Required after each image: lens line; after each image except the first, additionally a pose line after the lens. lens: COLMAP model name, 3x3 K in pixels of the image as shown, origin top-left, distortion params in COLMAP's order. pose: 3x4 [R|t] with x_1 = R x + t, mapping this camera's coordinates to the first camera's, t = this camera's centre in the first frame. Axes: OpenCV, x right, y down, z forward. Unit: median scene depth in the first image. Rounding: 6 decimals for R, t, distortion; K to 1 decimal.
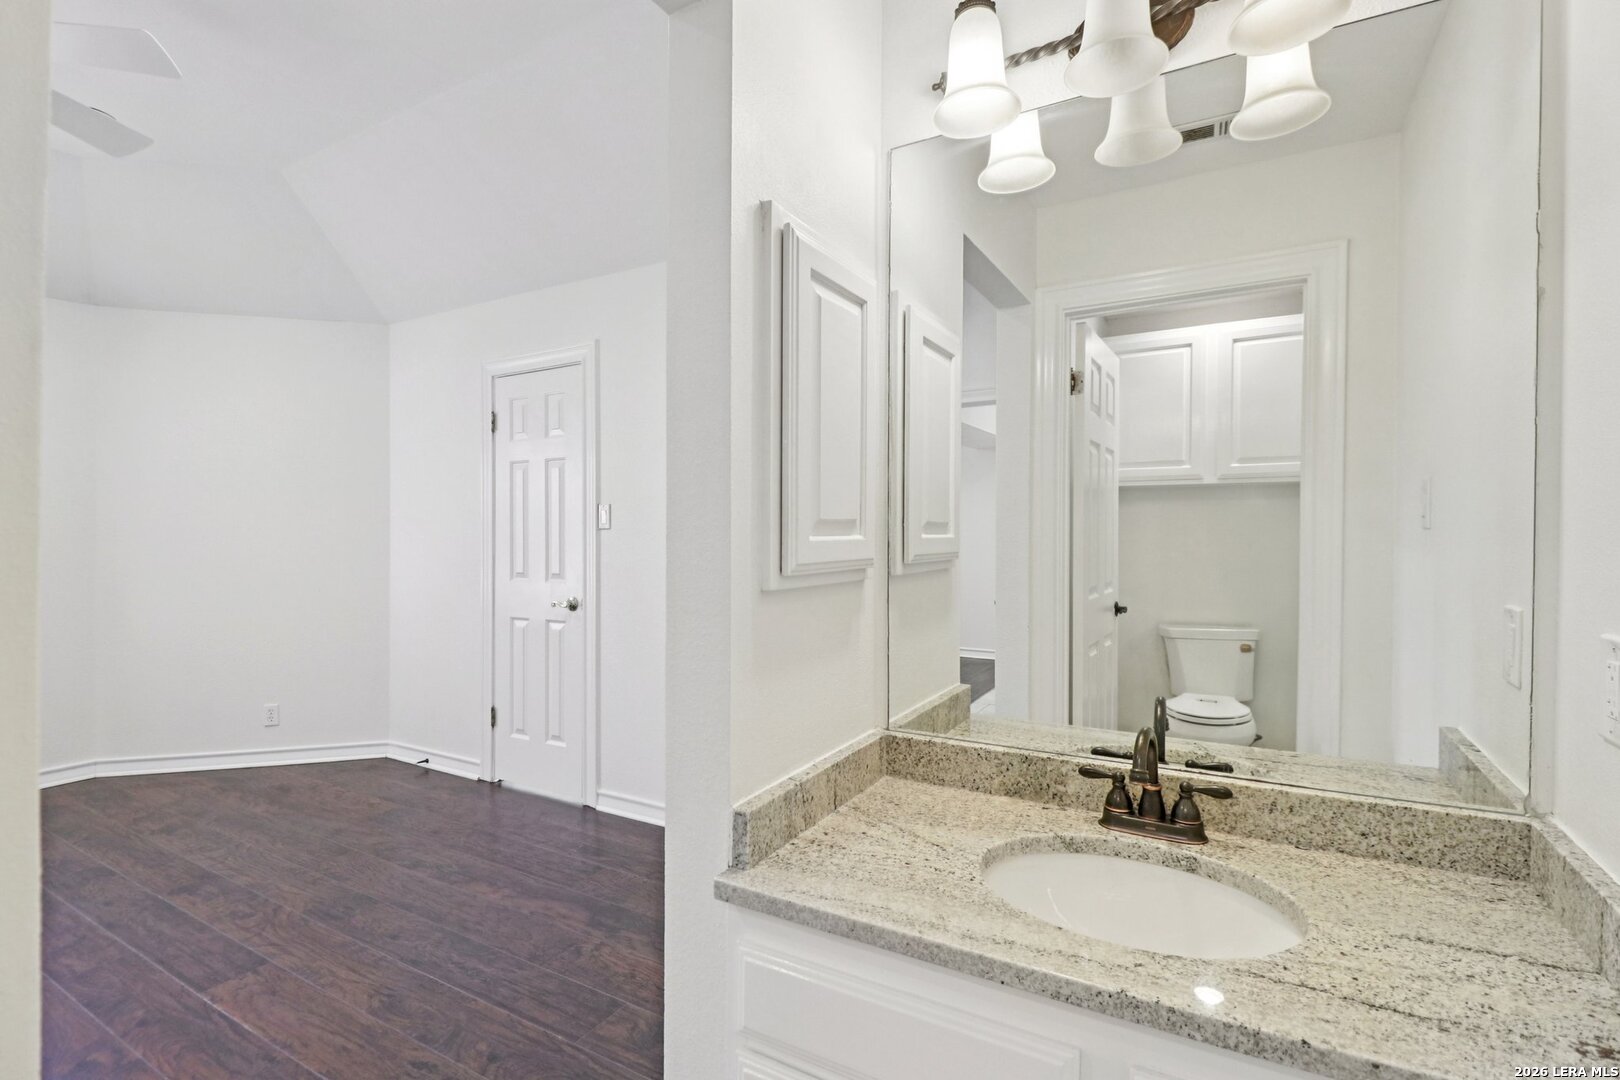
lens RADIAL K [[736.9, 0, 810.0], [0, 736.9, 540.0], [0, 0, 1]] dist [0.029185, -0.028947]
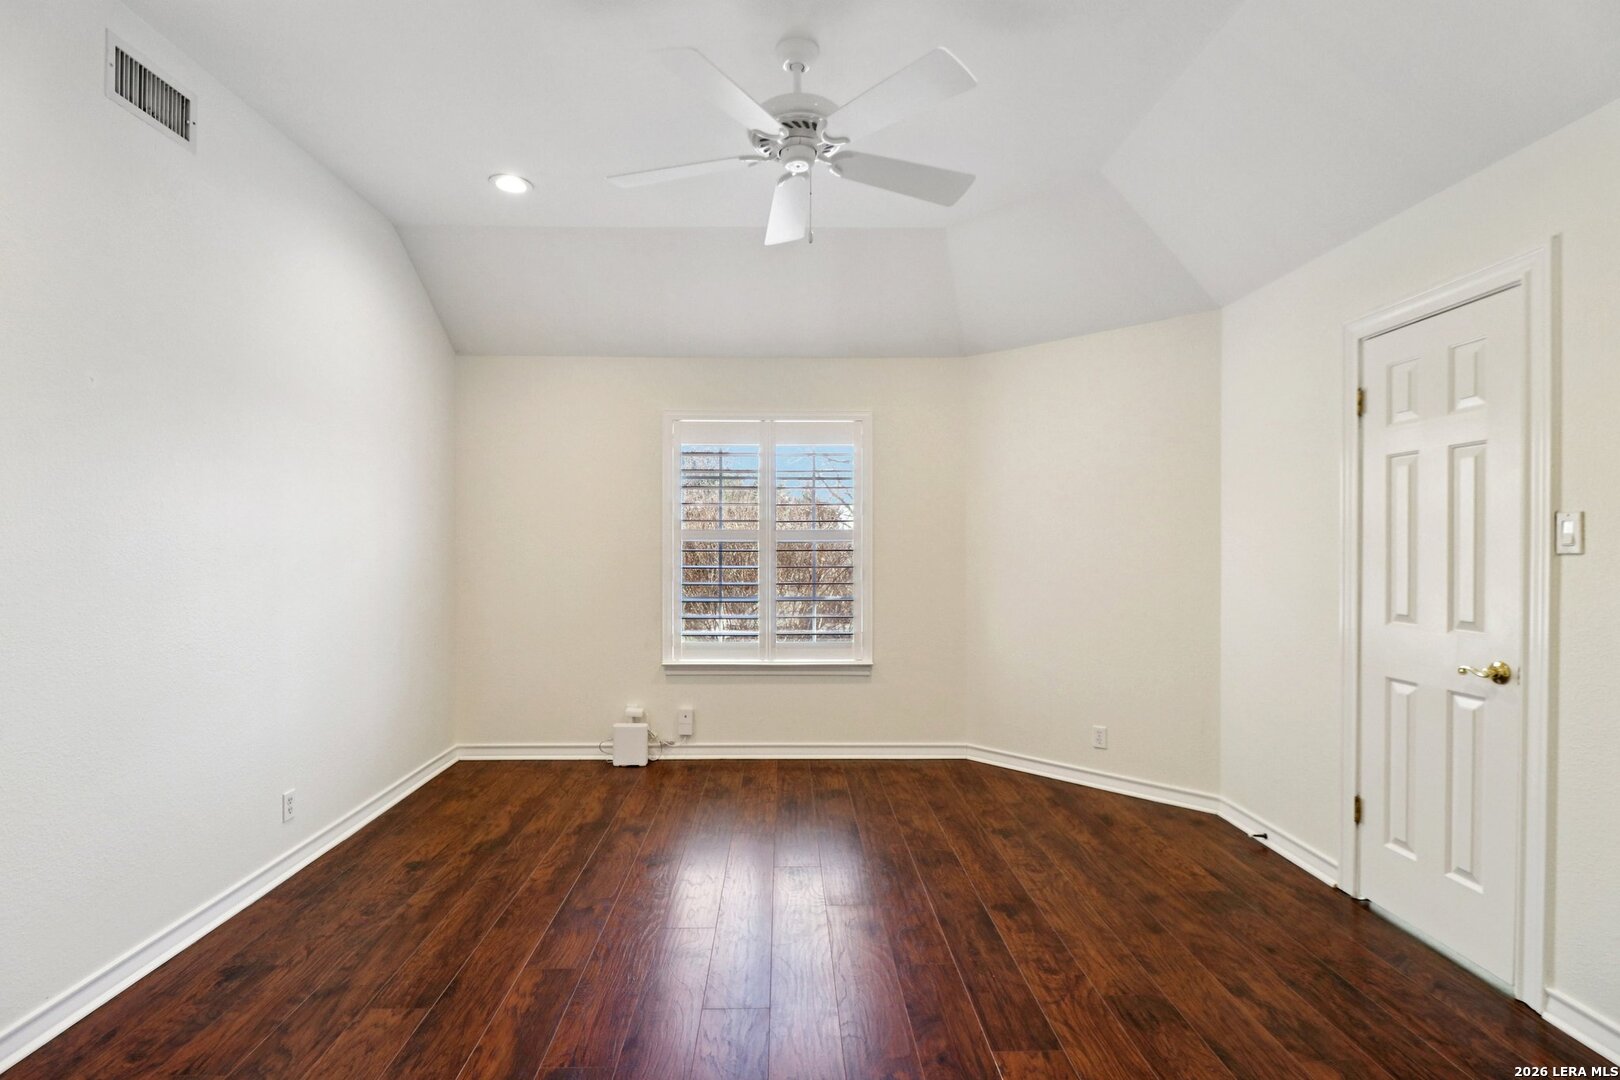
lens RADIAL K [[769.9, 0, 789.3], [0, 769.9, 539.3], [0, 0, 1]] dist [0.016109, -0.016916]
pose [[0.502040, 0.000312, -0.864844, -0.058738], [-0.010530, 0.999928, -0.005752, -0.016517], [0.864780, 0.011995, 0.502007, 0.150025]]
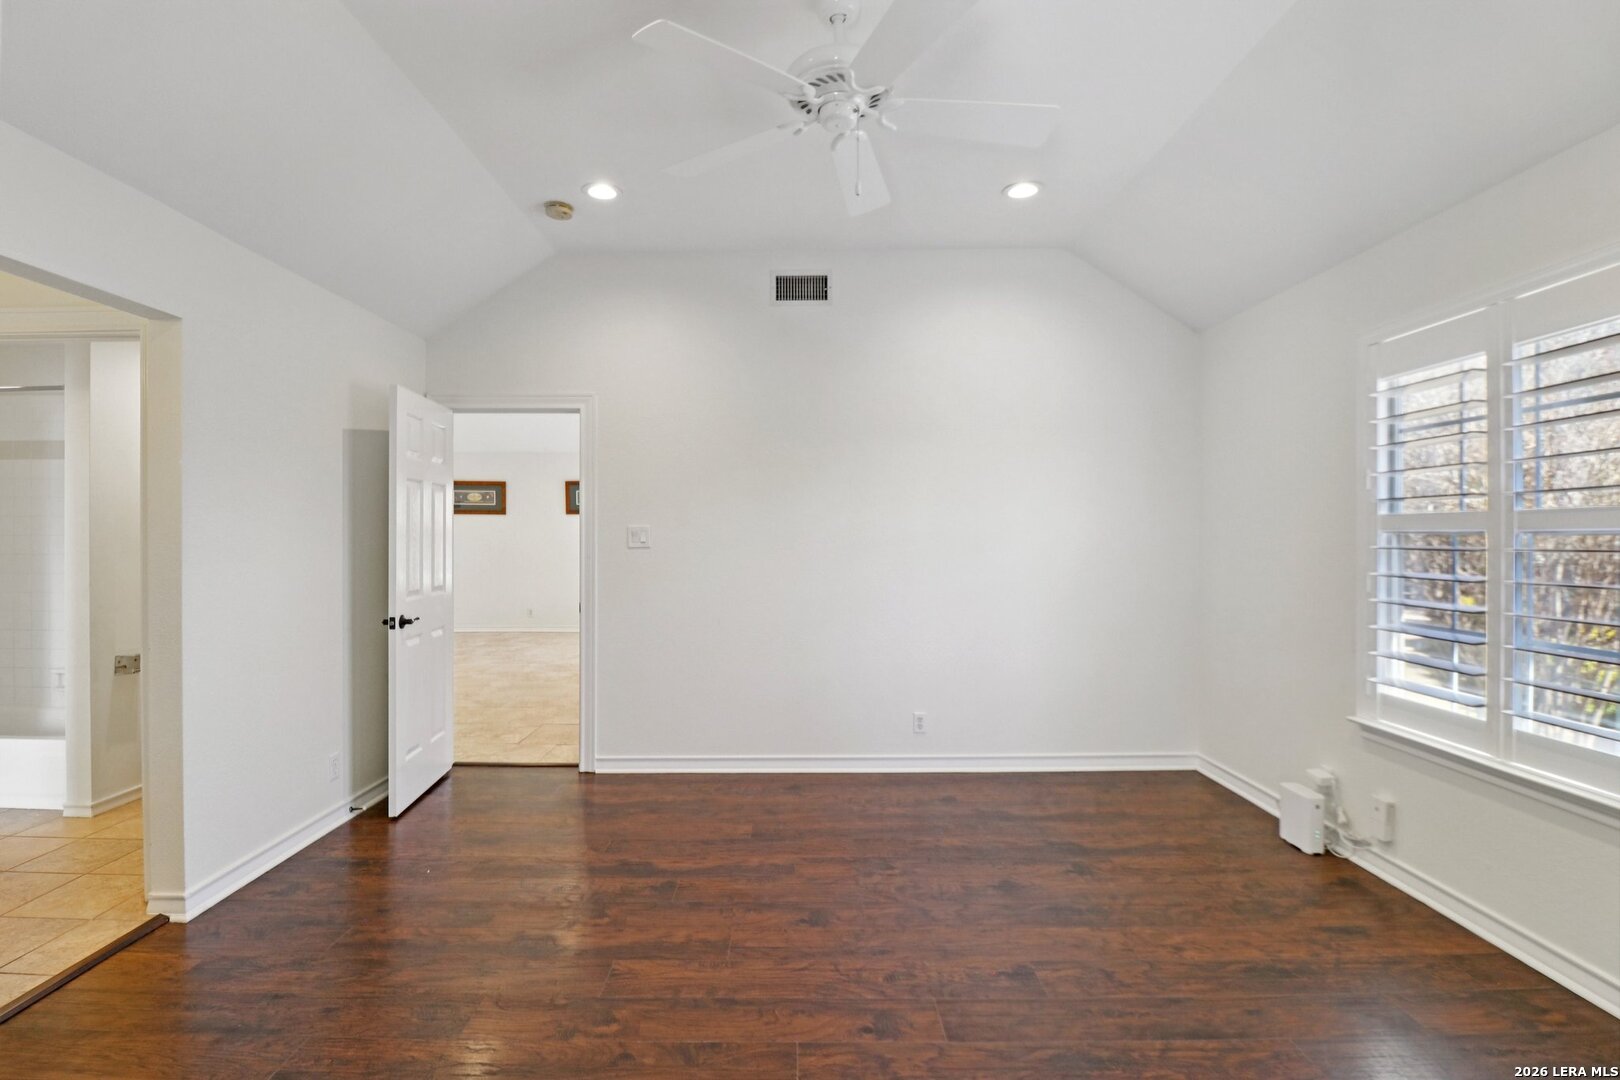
lens RADIAL K [[769.9, 0, 789.3], [0, 769.9, 539.3], [0, 0, 1]] dist [0.016109, -0.016916]
pose [[-0.881406, 0.009916, -0.472255, -0.443422], [0.004693, 0.999914, 0.012236, -0.027292], [0.472335, 0.008568, -0.881377, 1.456636]]
